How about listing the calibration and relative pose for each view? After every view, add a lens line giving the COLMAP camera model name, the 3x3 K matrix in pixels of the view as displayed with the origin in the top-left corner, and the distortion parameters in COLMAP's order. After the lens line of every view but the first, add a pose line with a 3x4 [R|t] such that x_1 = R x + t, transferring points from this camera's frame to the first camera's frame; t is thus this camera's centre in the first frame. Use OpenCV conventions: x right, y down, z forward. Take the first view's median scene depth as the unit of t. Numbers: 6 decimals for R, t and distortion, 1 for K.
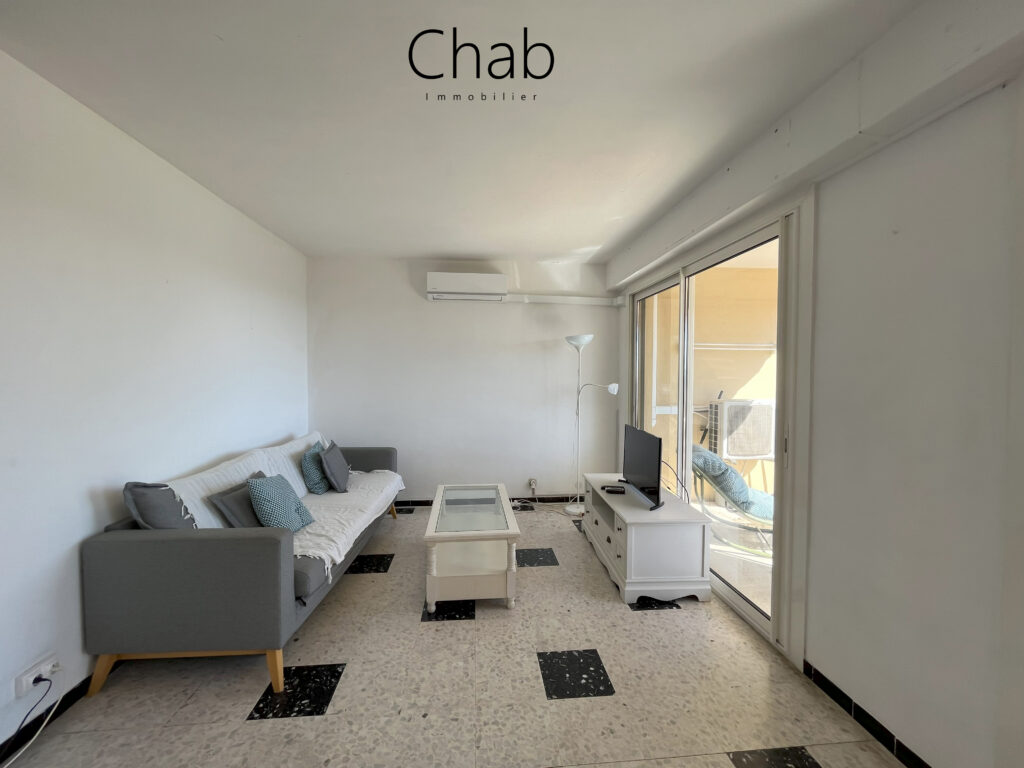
lens RADIAL K [[416.1, 0, 509.9], [0, 416.1, 387.9], [0, 0, 1]] dist [-0.001207, 0.000727]
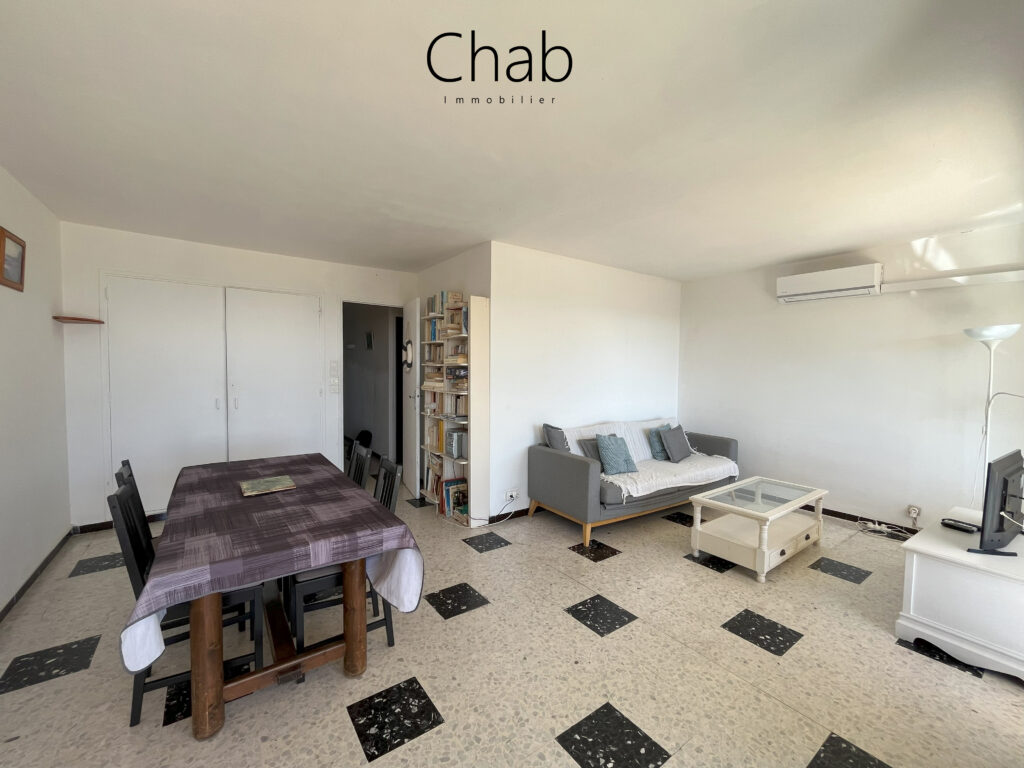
lens RADIAL K [[416.1, 0, 513.0], [0, 416.1, 385.9], [0, 0, 1]] dist [-0.001207, 0.000727]
pose [[0.514444, 0.039511, -0.856613, 0.625641], [-0.041700, 0.998909, 0.021032, -0.000634], [0.856509, 0.024901, 0.515531, -0.179849]]
